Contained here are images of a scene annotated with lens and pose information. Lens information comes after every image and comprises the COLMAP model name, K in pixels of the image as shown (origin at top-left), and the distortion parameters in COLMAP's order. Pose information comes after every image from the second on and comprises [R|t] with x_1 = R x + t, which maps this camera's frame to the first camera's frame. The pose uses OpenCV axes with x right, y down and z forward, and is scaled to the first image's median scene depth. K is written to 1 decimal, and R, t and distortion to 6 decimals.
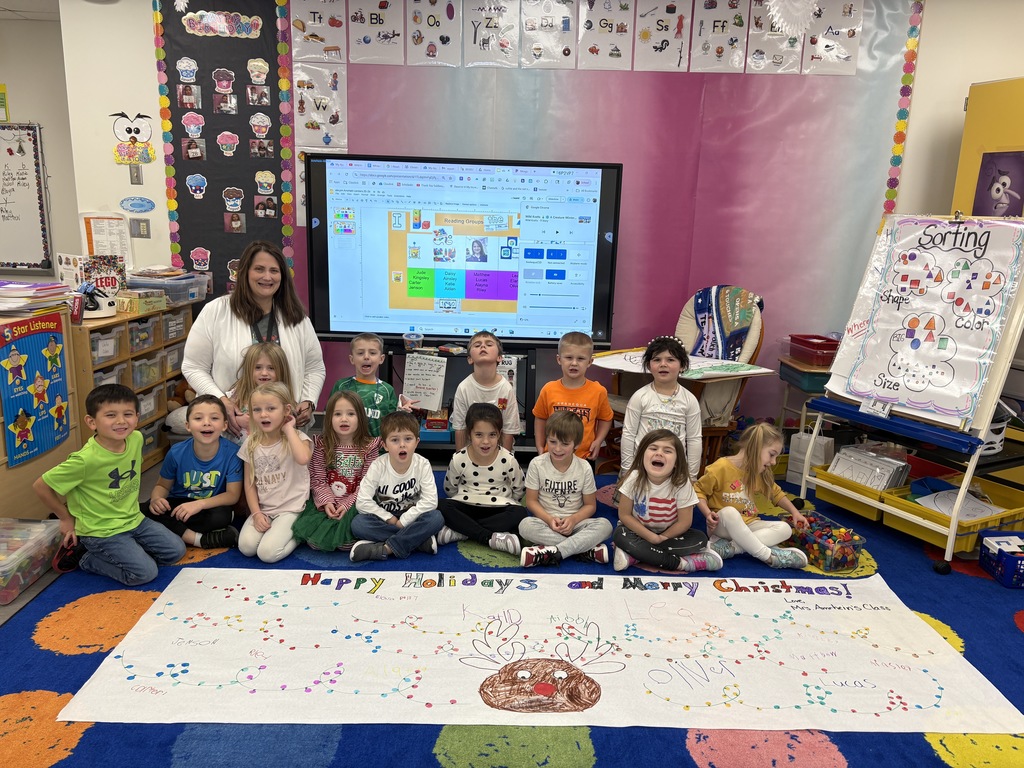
lens RADIAL K [[782.4, 0, 511.8], [0, 782.4, 383.8], [0, 0, 1]] dist [-0.008648, -0.011102]
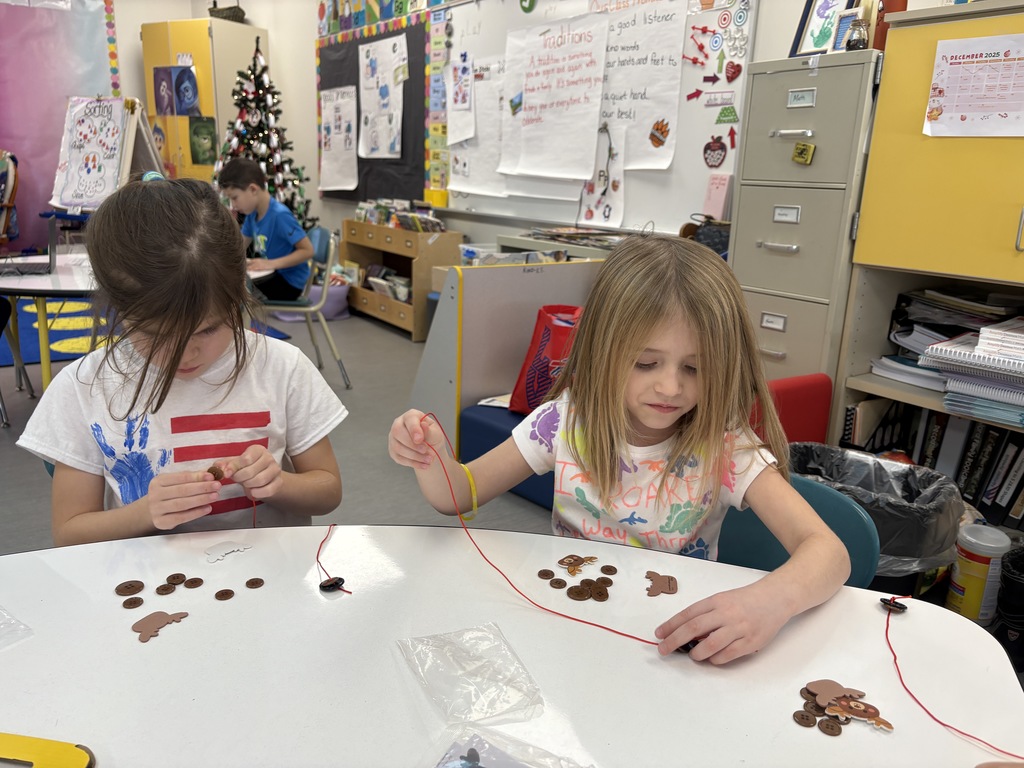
lens RADIAL K [[782.4, 0, 509.9], [0, 782.4, 387.5], [0, 0, 1]] dist [-0.008648, -0.011102]
pose [[0.823535, -0.137584, 0.550328, 0.259199], [0.097195, 0.990018, 0.102061, 0.338227], [-0.558876, -0.030562, 0.828688, -0.981900]]
